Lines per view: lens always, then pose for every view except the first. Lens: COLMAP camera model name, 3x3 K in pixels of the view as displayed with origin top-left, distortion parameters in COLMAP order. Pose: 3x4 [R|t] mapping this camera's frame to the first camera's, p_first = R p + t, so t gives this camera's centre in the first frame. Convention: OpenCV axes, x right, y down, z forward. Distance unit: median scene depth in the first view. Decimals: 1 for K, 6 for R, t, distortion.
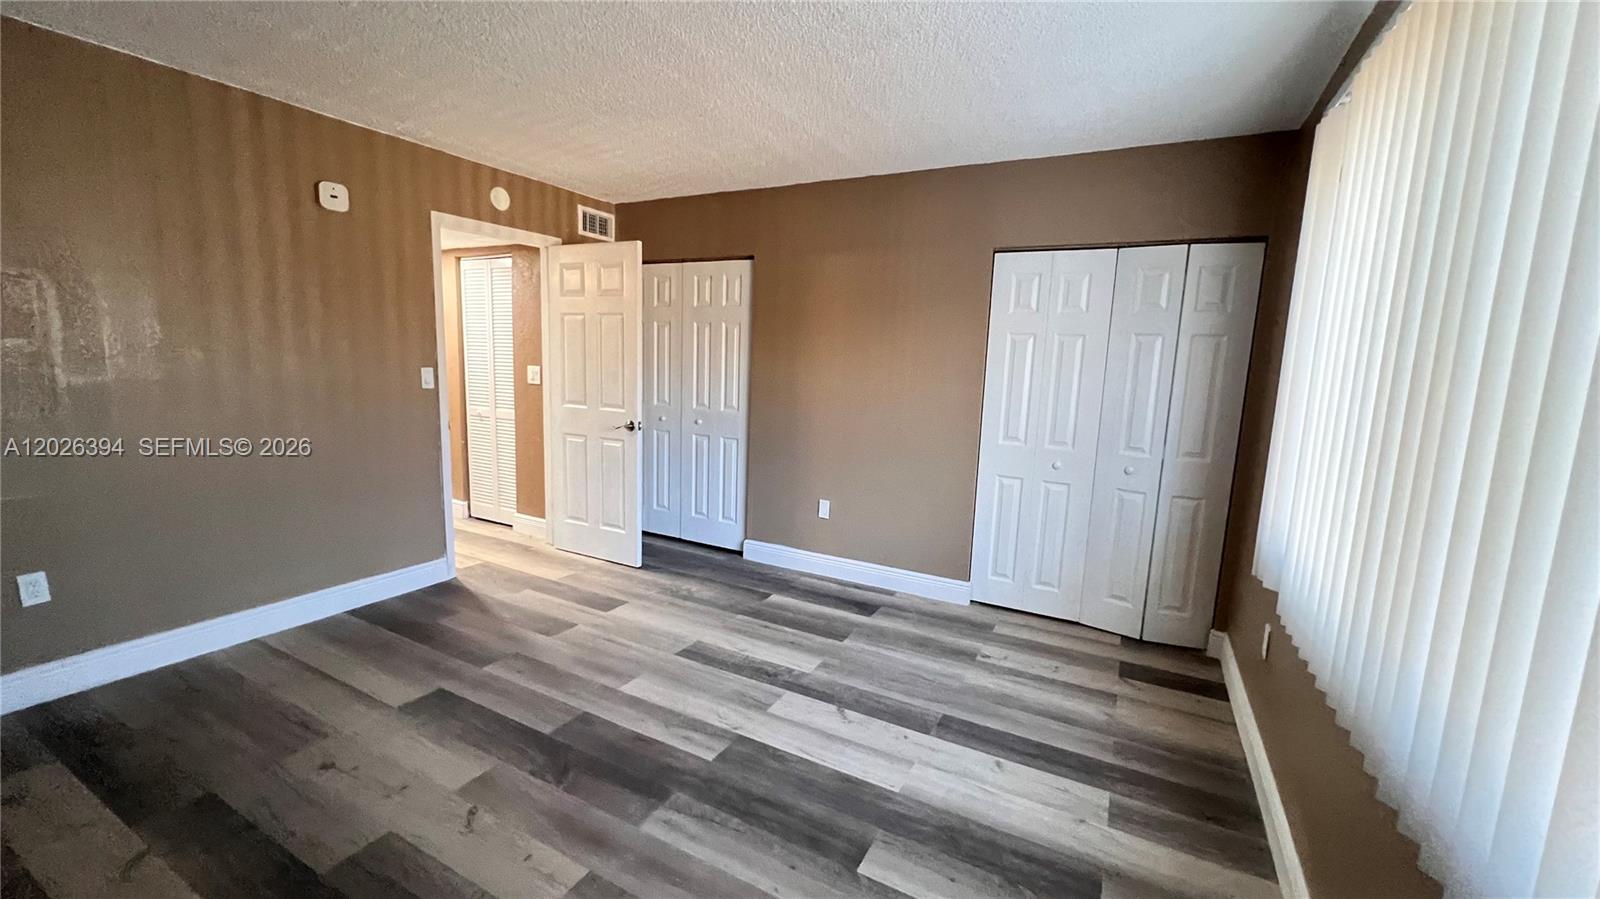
lens RADIAL K [[640.5, 0, 800.0], [0, 640.5, 449.5], [0, 0, 1]] dist [-0.000026, -0.000084]
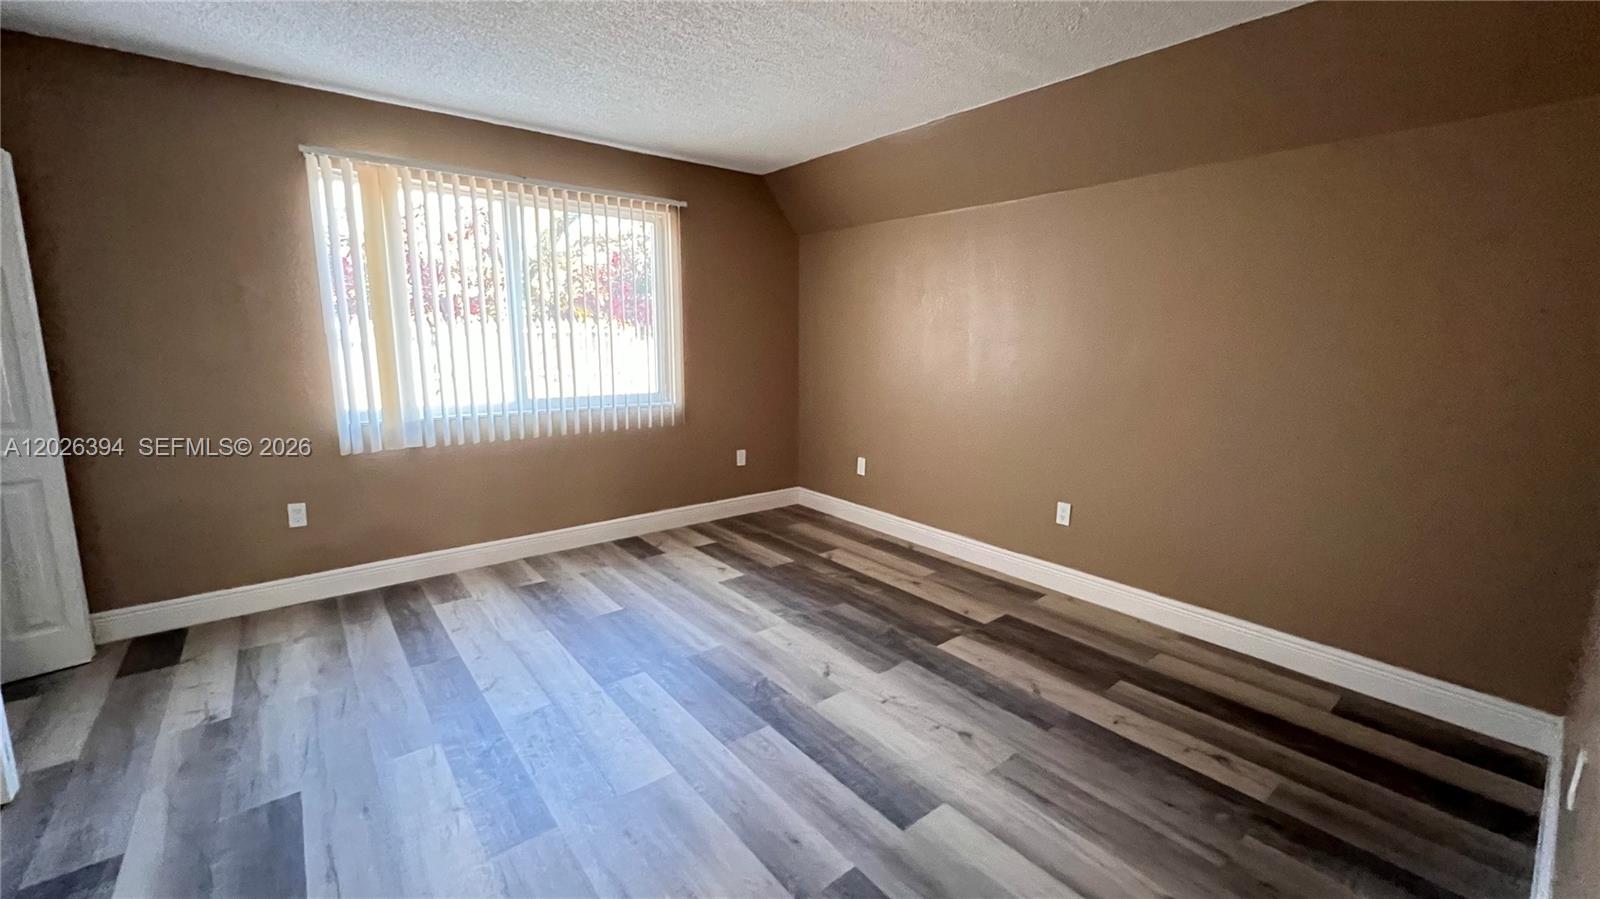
lens RADIAL K [[637.9, 0, 800.0], [0, 637.9, 449.5], [0, 0, 1]] dist [-0.003981, 0.001006]
pose [[-0.920294, -0.109901, 0.375475, -0.719743], [0.018649, 0.946319, 0.322695, -0.239978], [-0.390783, 0.303977, -0.868842, 1.612540]]
